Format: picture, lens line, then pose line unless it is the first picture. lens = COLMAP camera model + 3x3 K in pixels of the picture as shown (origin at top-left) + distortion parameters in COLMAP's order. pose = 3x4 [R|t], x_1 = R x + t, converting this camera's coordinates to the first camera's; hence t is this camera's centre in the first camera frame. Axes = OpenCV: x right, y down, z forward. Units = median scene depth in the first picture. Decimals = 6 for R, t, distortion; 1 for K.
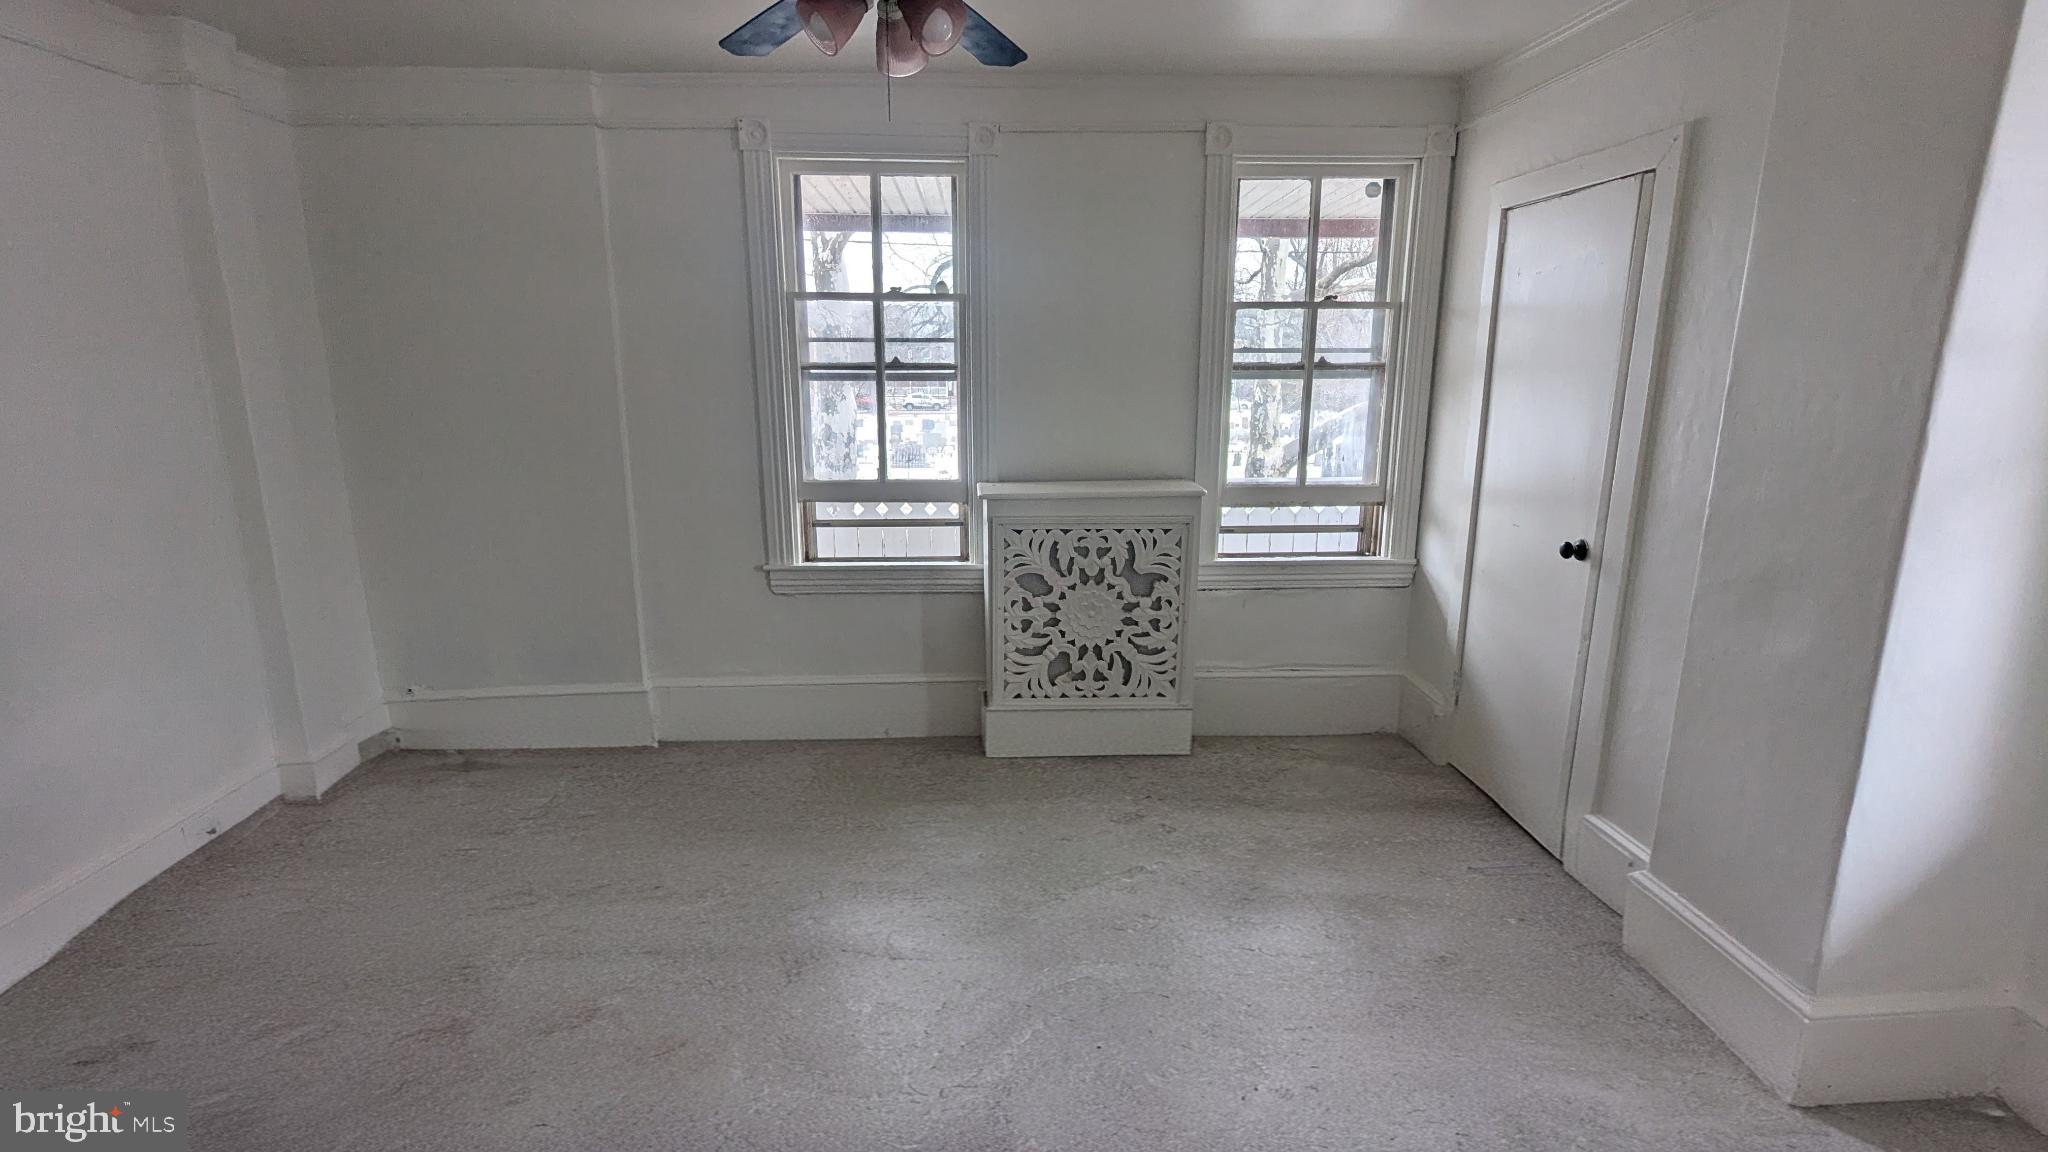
lens RADIAL K [[960.0, 0, 1024.6], [0, 960.0, 573.4], [0, 0, 1]] dist [-0.000559, -0.000062]
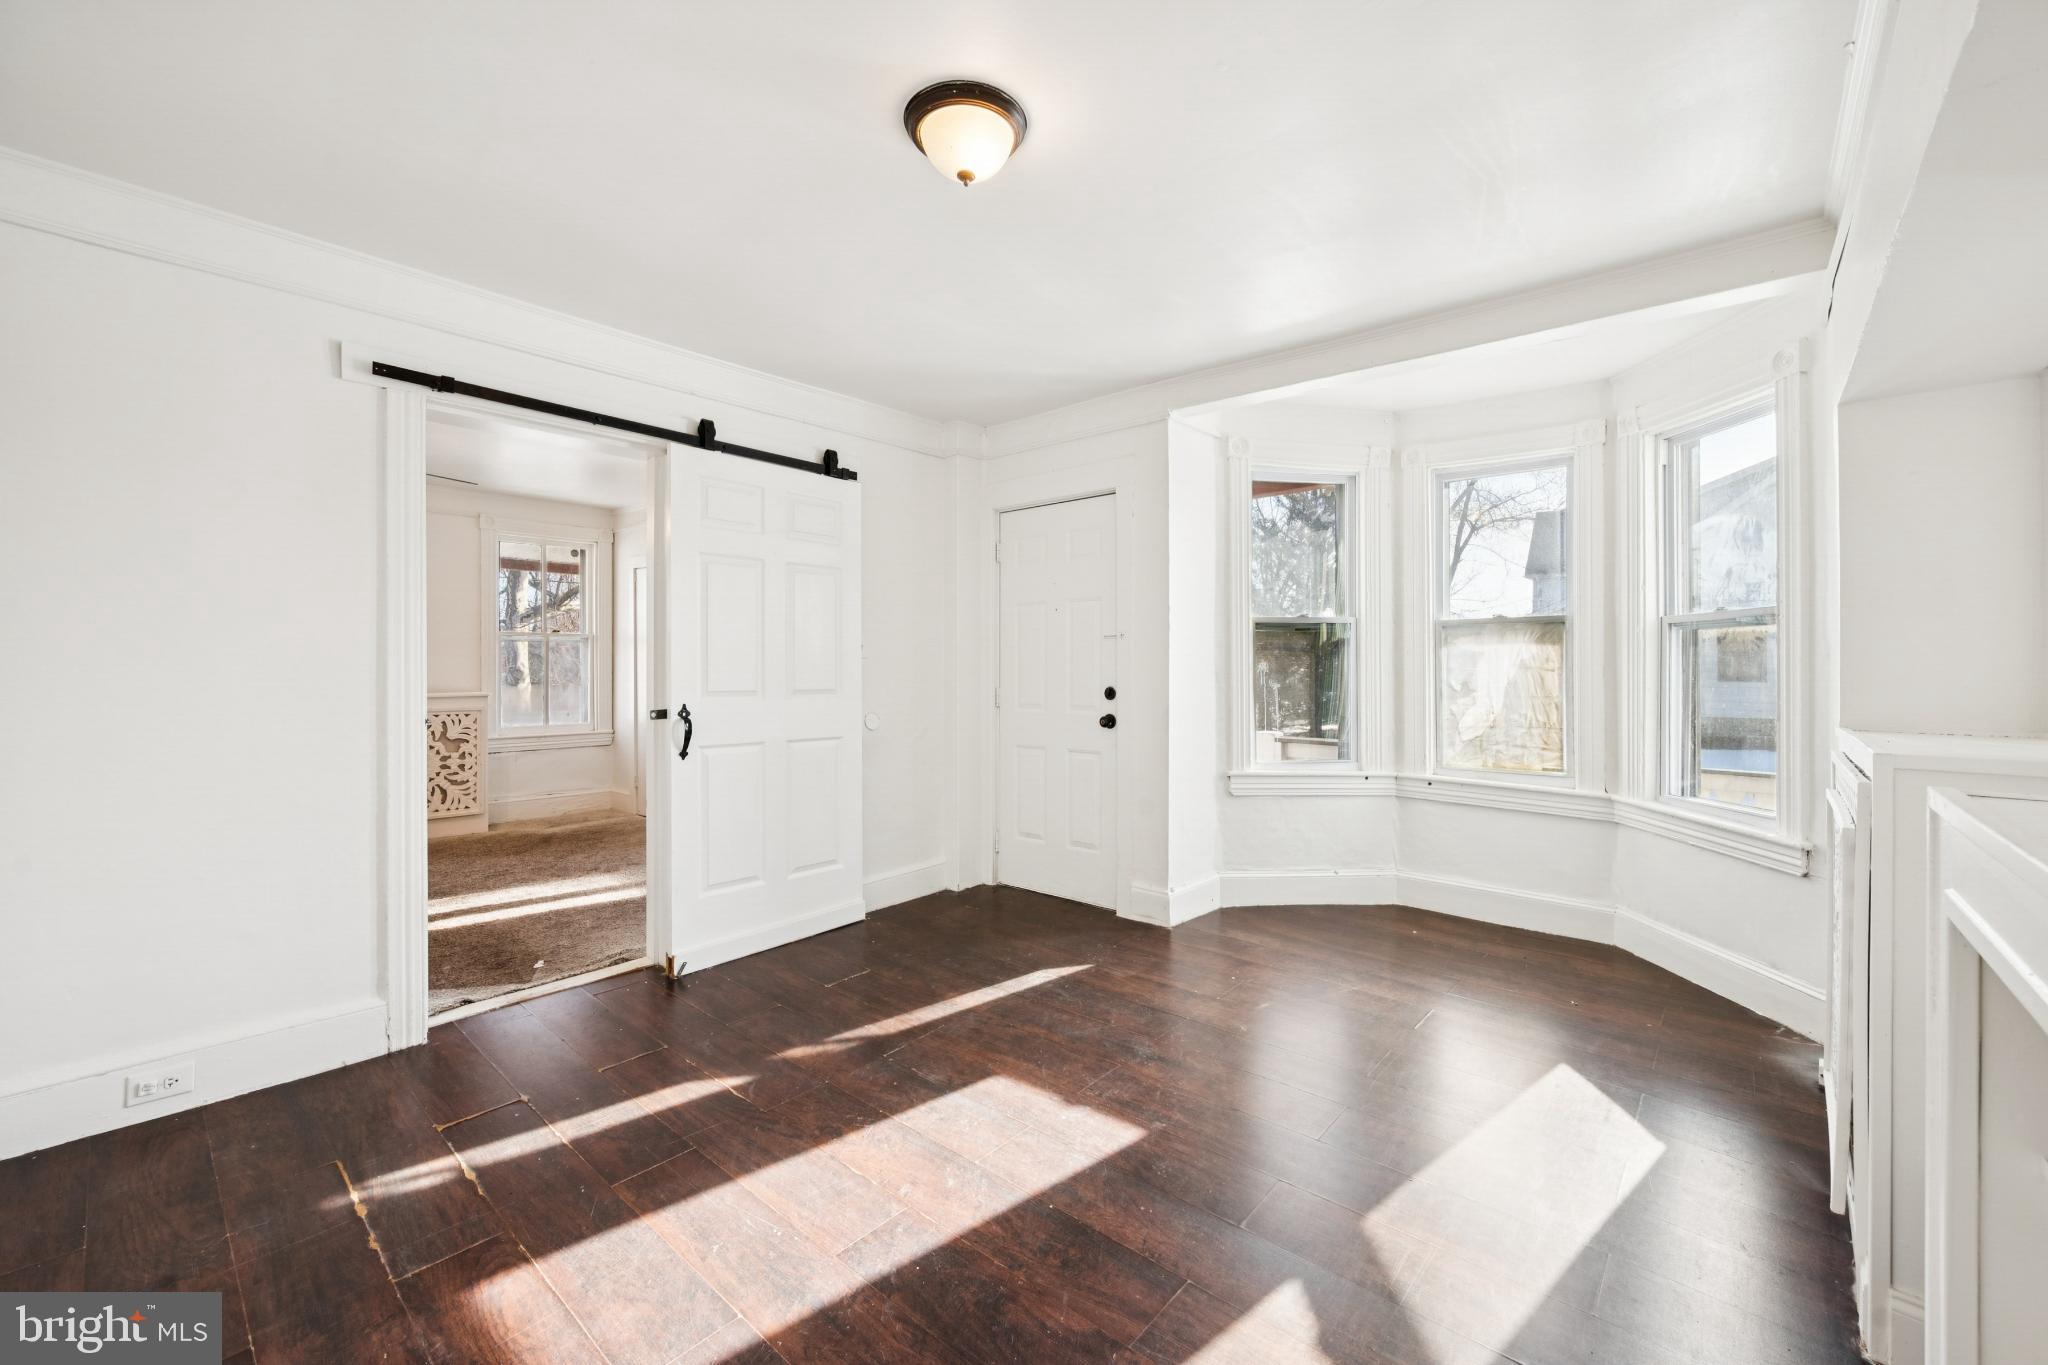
lens RADIAL K [[819.8, 0, 1030.6], [0, 819.8, 676.8], [0, 0, 1]] dist [-0.000838, 0.001100]
pose [[0.691622, -0.002997, 0.722254, -0.242181], [0.162607, 0.974965, -0.151665, 0.298962], [-0.703718, 0.222338, 0.674794, -0.856608]]
